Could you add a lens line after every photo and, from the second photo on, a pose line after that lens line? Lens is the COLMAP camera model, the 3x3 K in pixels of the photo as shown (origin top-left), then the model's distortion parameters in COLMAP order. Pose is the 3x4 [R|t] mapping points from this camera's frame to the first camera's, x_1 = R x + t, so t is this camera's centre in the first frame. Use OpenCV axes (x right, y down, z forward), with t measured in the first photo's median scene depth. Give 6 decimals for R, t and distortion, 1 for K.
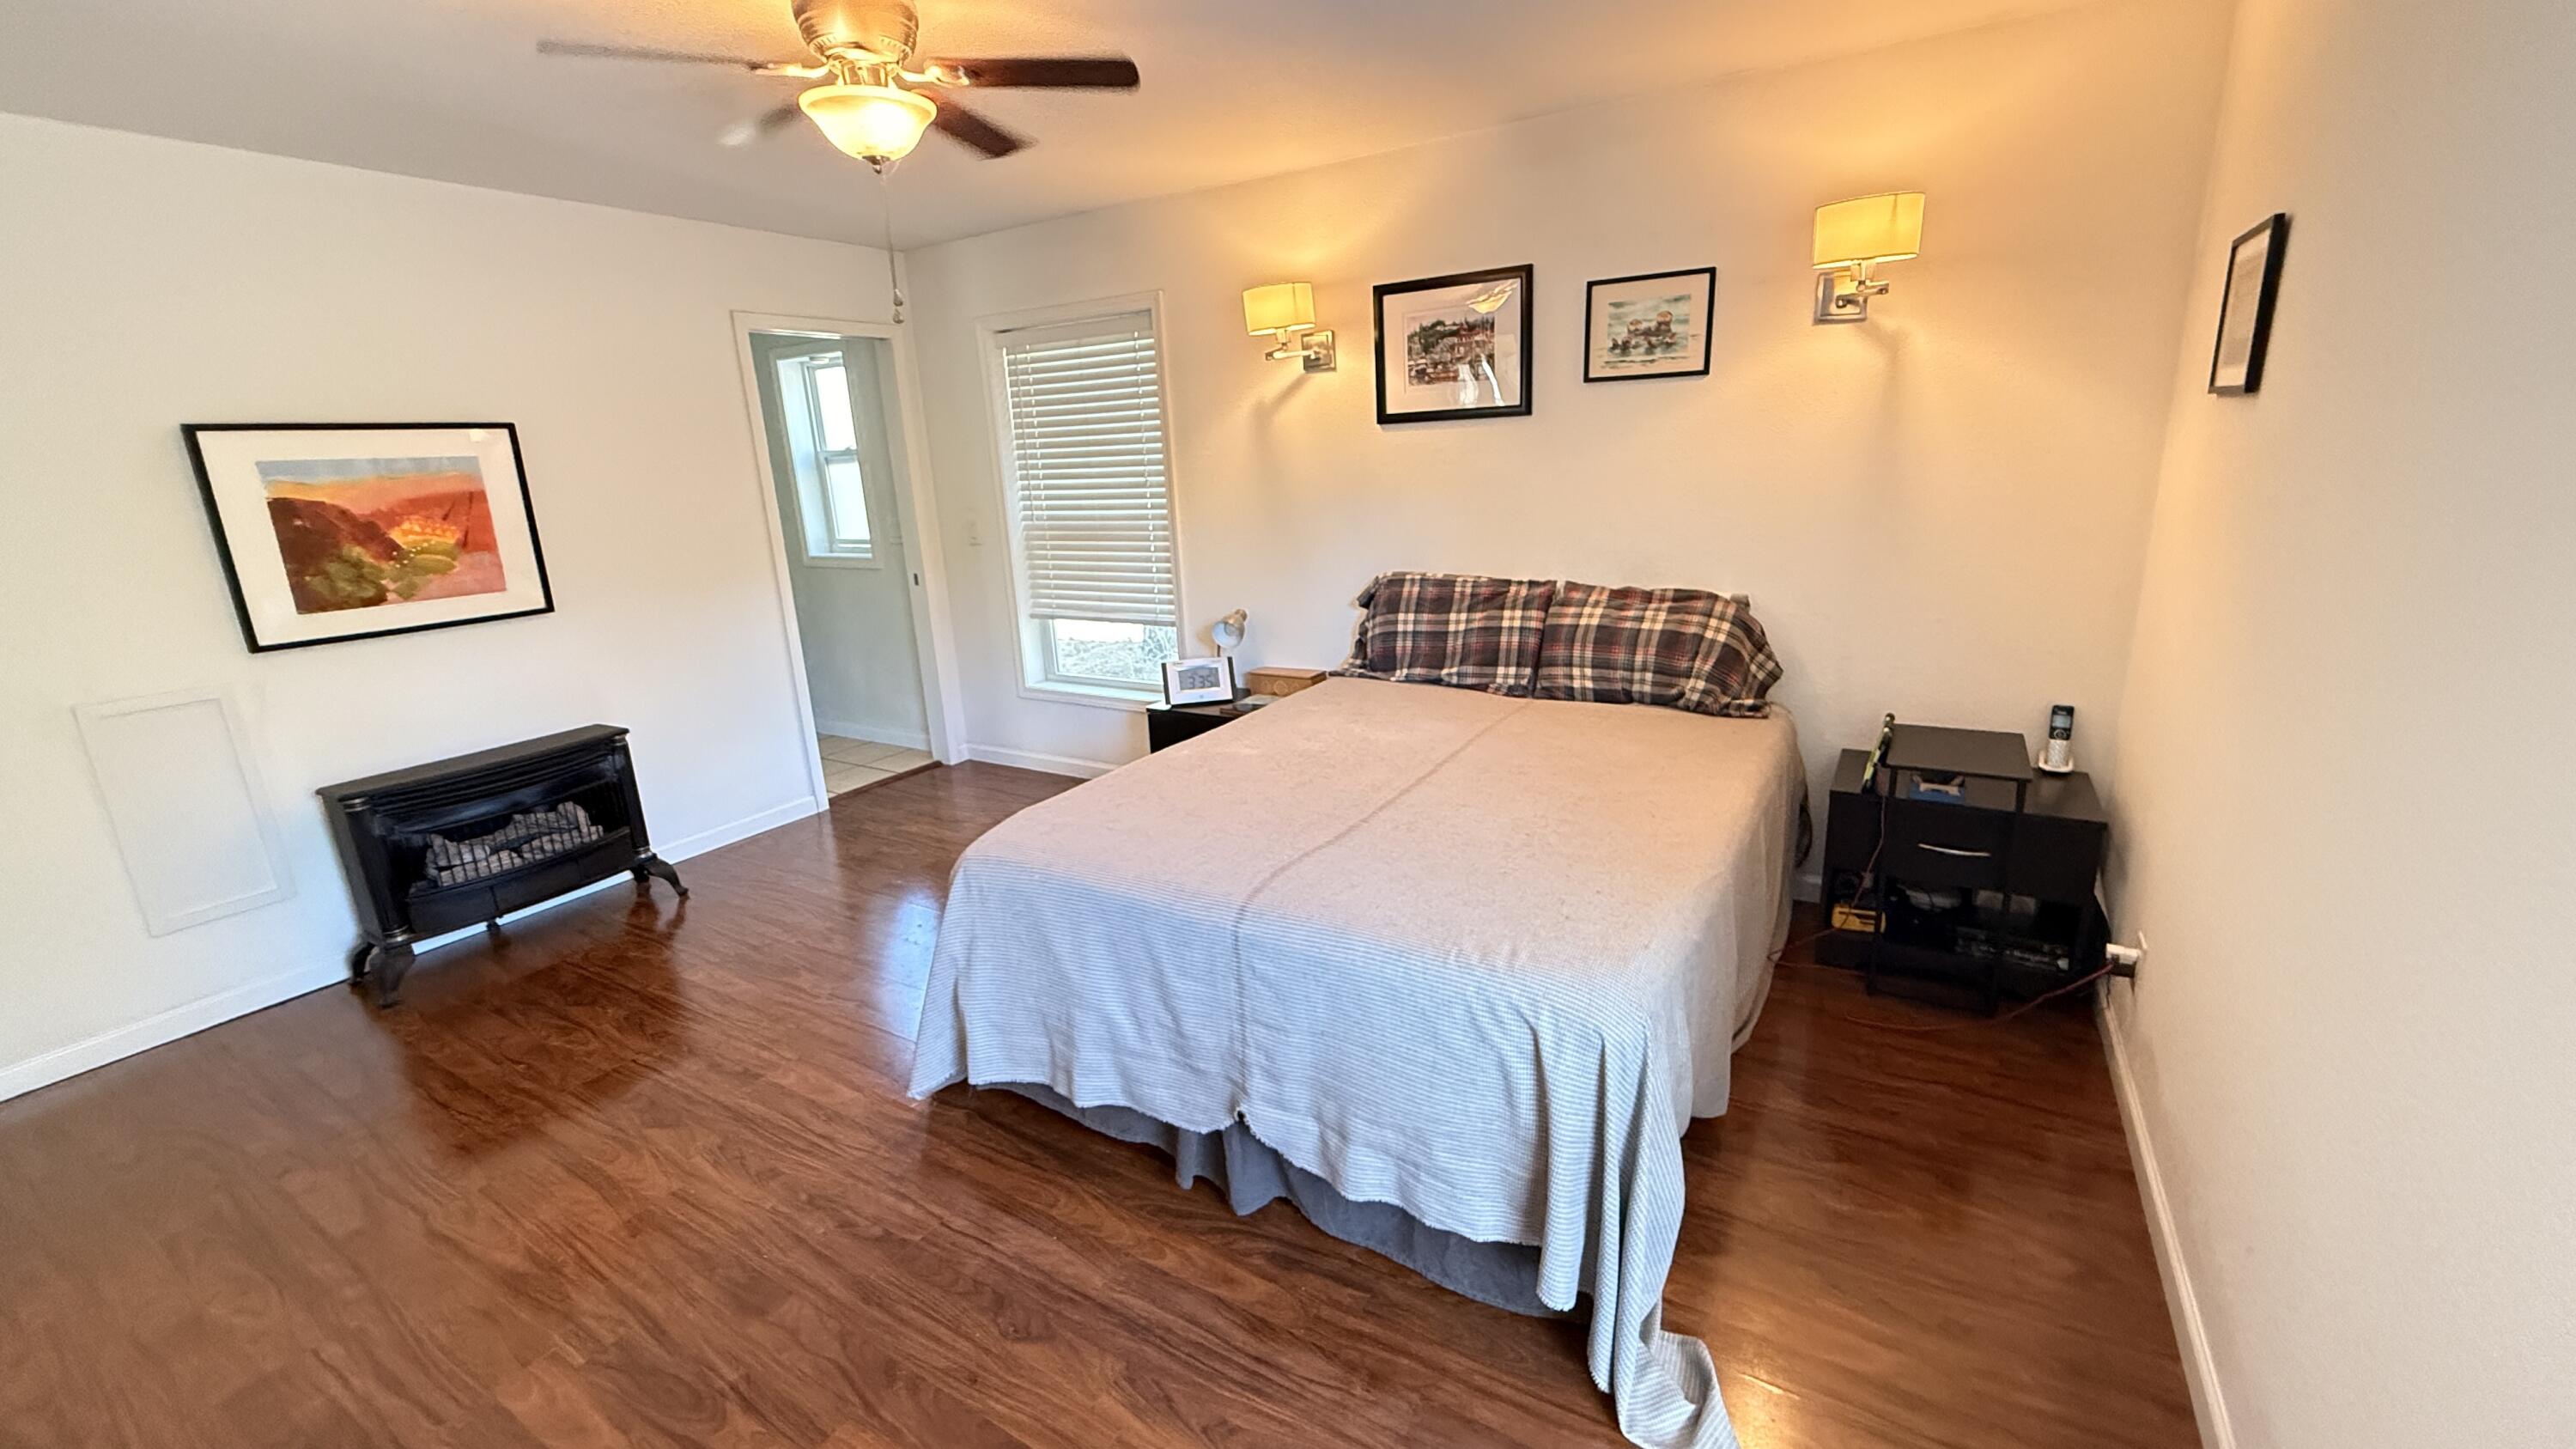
lens RADIAL K [[1026.7, 0, 1285.0], [0, 1026.7, 720.3], [0, 0, 1]] dist [-0.002249, 0.000082]
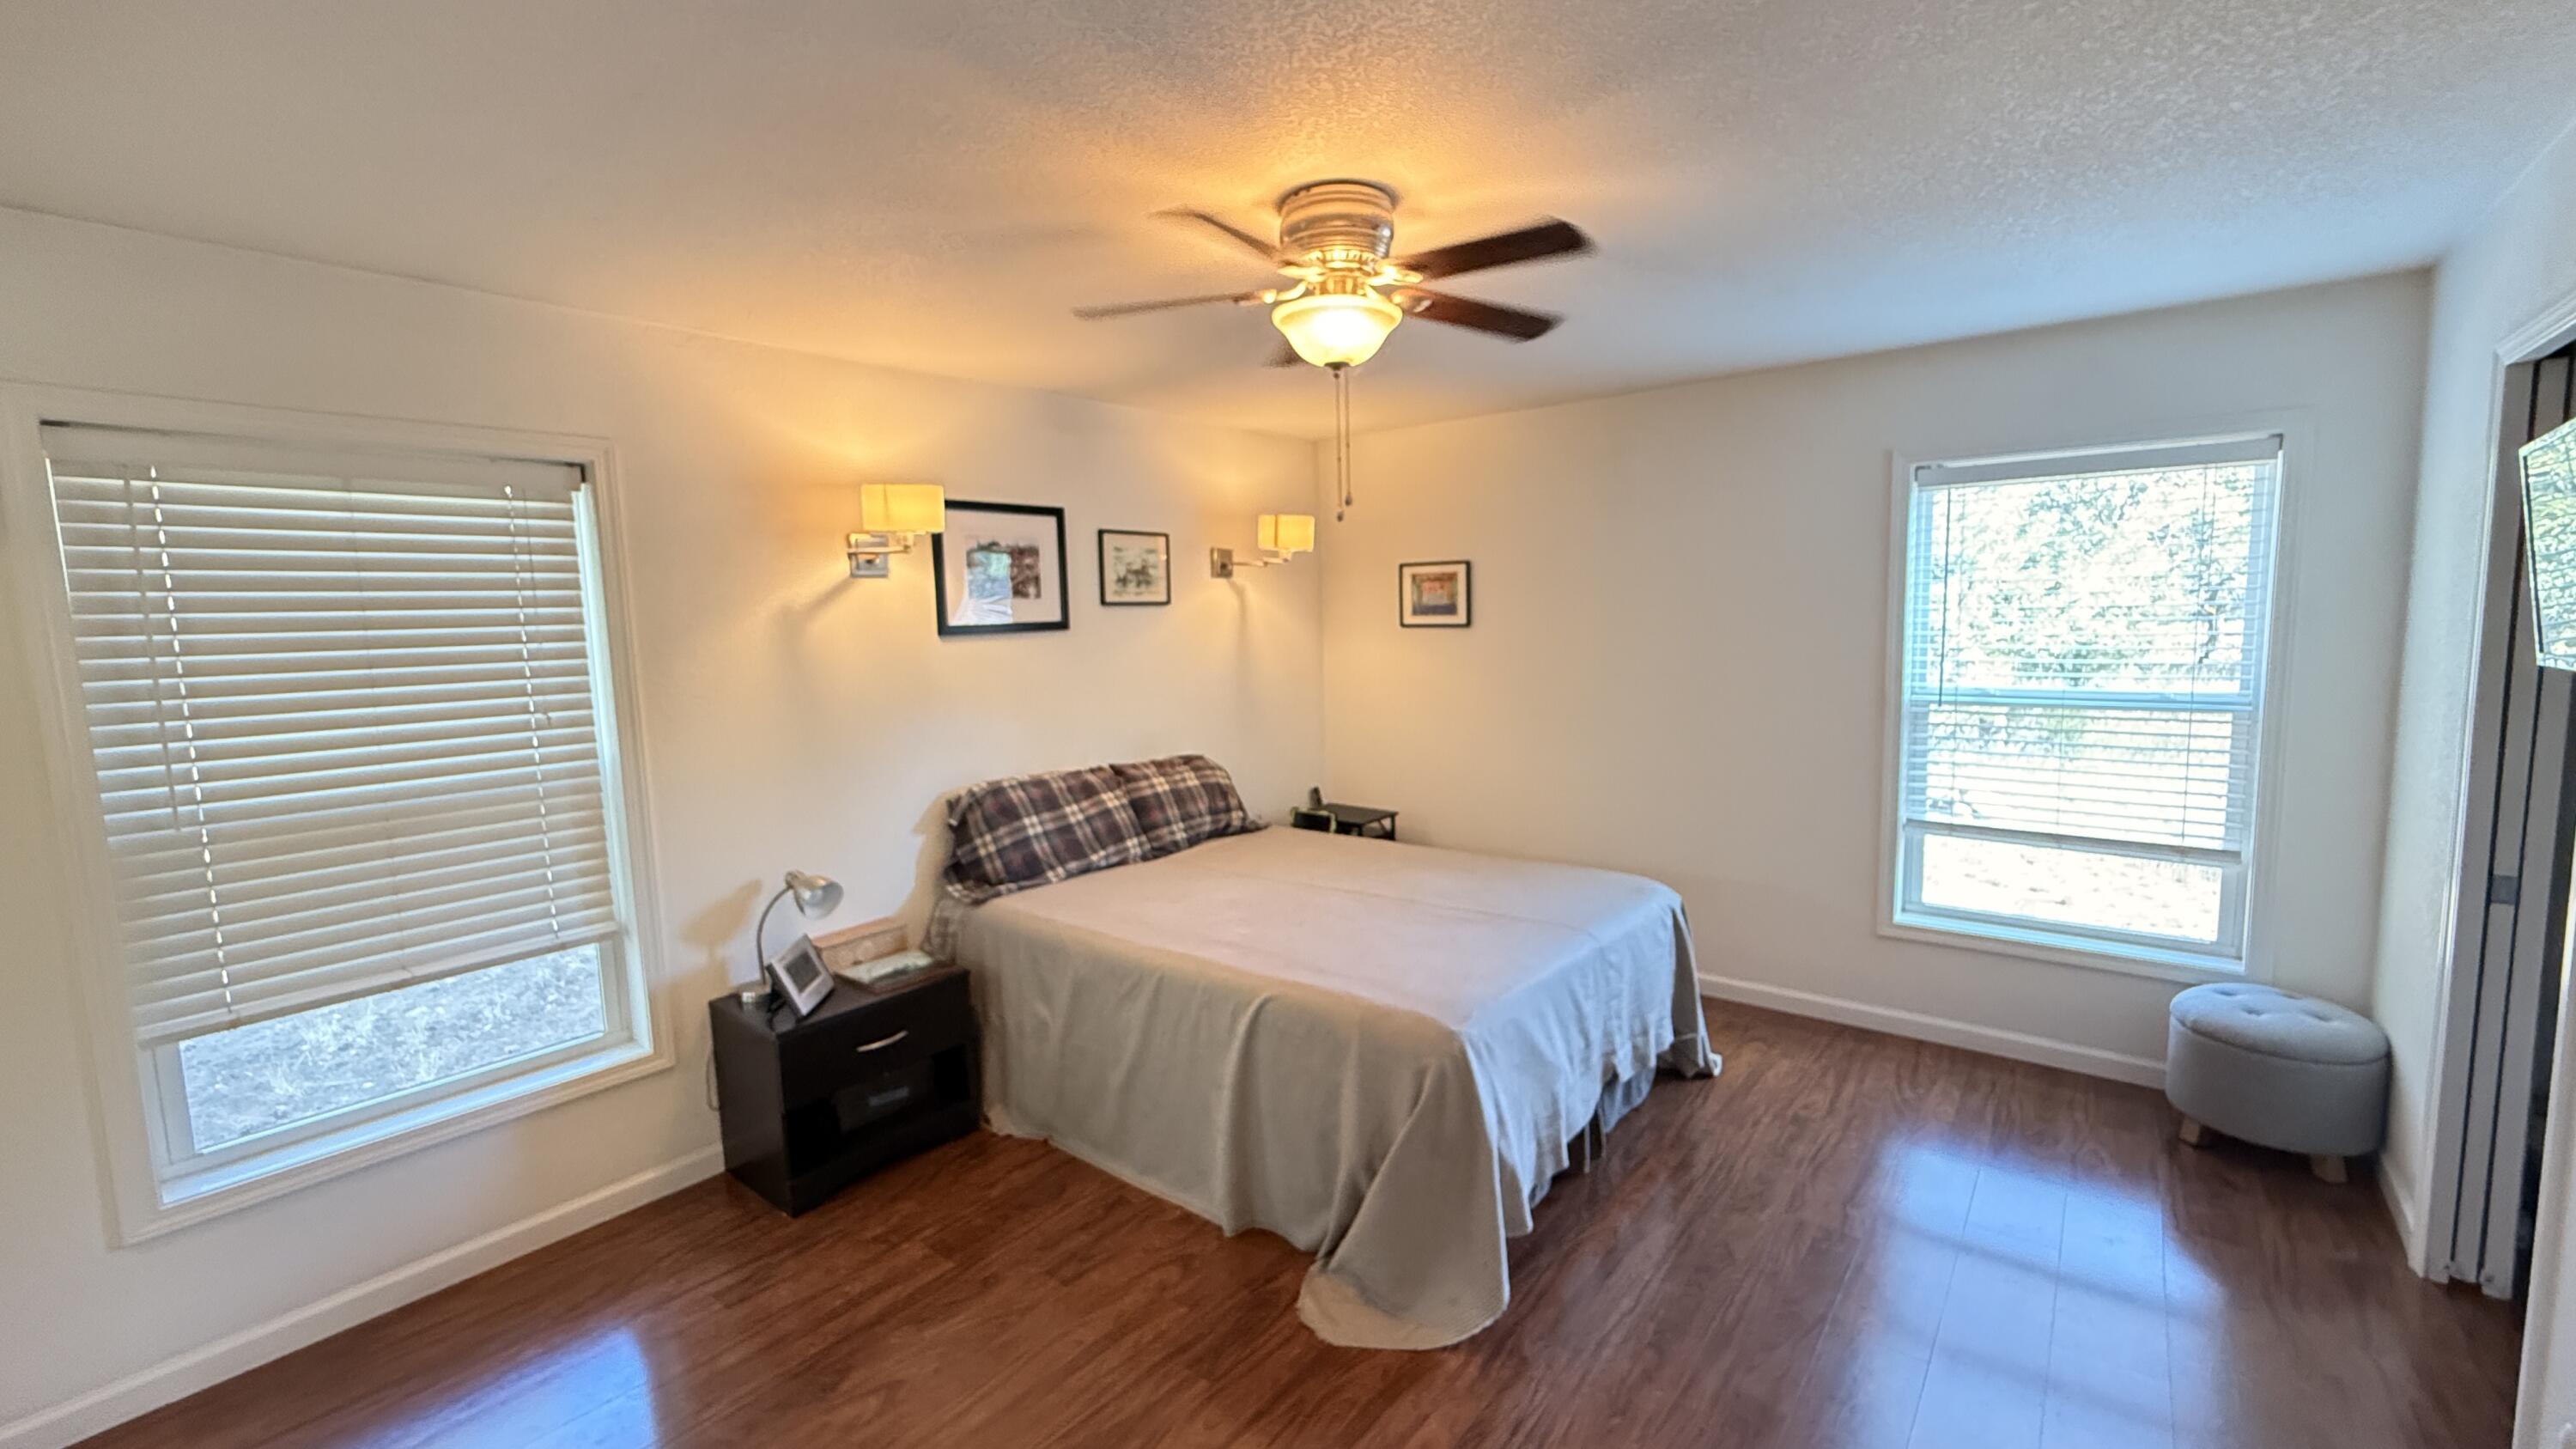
lens RADIAL K [[1026.7, 0, 1284.3], [0, 1026.7, 726.1], [0, 0, 1]] dist [-0.002249, 0.000082]
pose [[0.129263, -0.066355, 0.989388, -0.905653], [0.281533, 0.959156, 0.027545, -0.159261], [-0.950805, 0.274984, 0.142664, 0.644558]]
